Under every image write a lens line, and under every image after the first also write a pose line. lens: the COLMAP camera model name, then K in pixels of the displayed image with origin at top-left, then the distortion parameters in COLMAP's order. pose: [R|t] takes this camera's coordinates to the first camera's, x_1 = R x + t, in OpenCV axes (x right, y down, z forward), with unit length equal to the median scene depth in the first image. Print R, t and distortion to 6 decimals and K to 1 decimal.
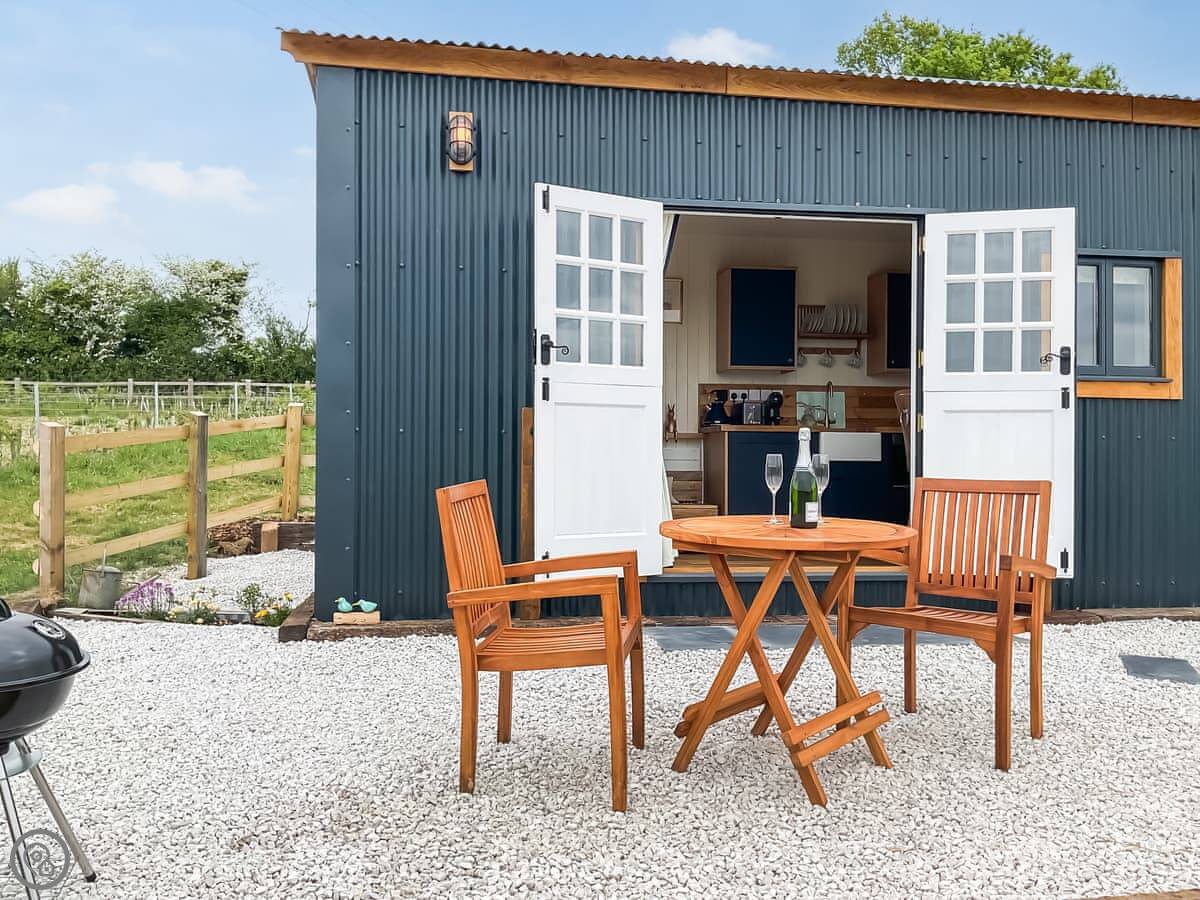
lens RADIAL K [[1074.8, 0, 600.0], [0, 1074.8, 483.4], [0, 0, 1]] dist [0.109480, -0.240857]
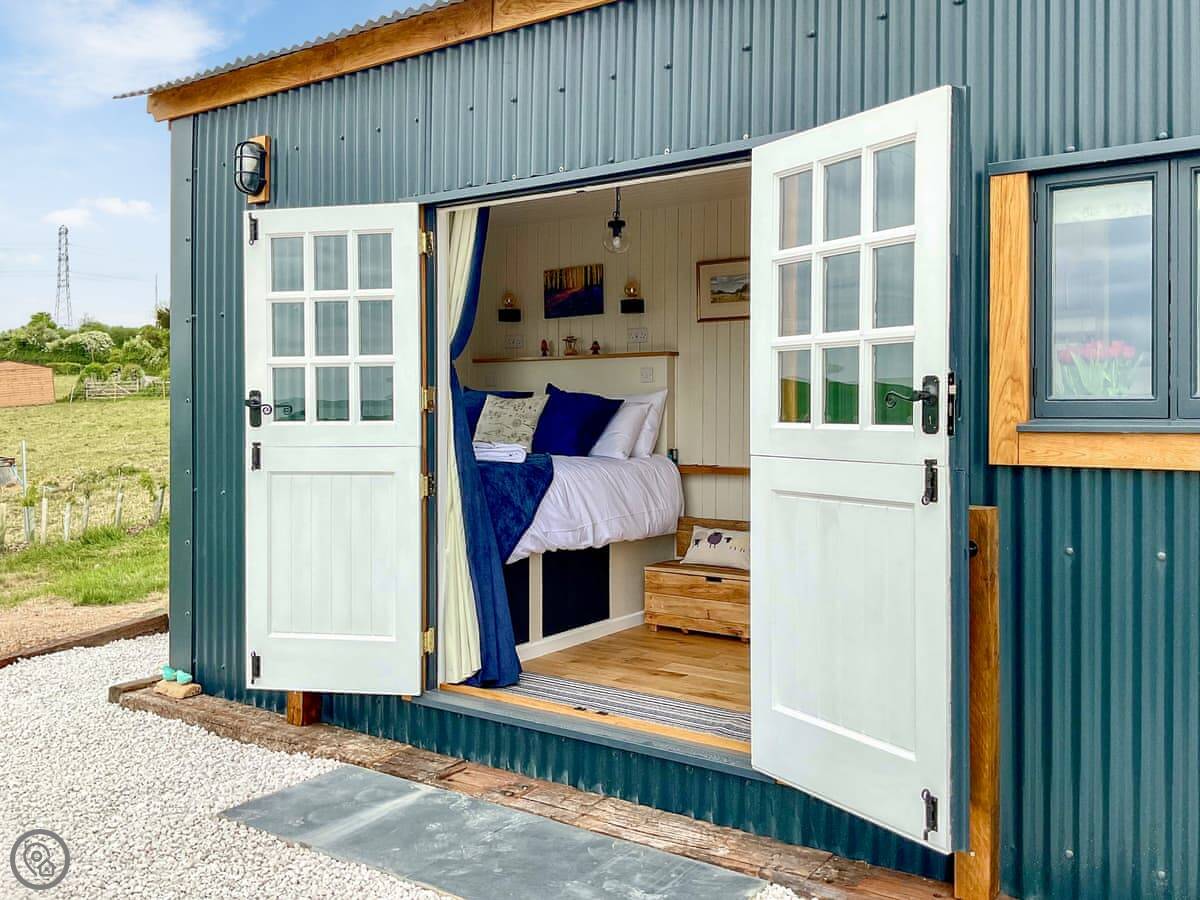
lens RADIAL K [[1050.4, 0, 600.0], [0, 1050.4, 450.0], [0, 0, 1]] dist [0.071919, -0.127025]
pose [[0.705608, 0.018784, -0.708354, 0.673730], [-0.006680, 0.999781, 0.019858, -0.103605], [0.708571, -0.009280, 0.705578, 0.574517]]
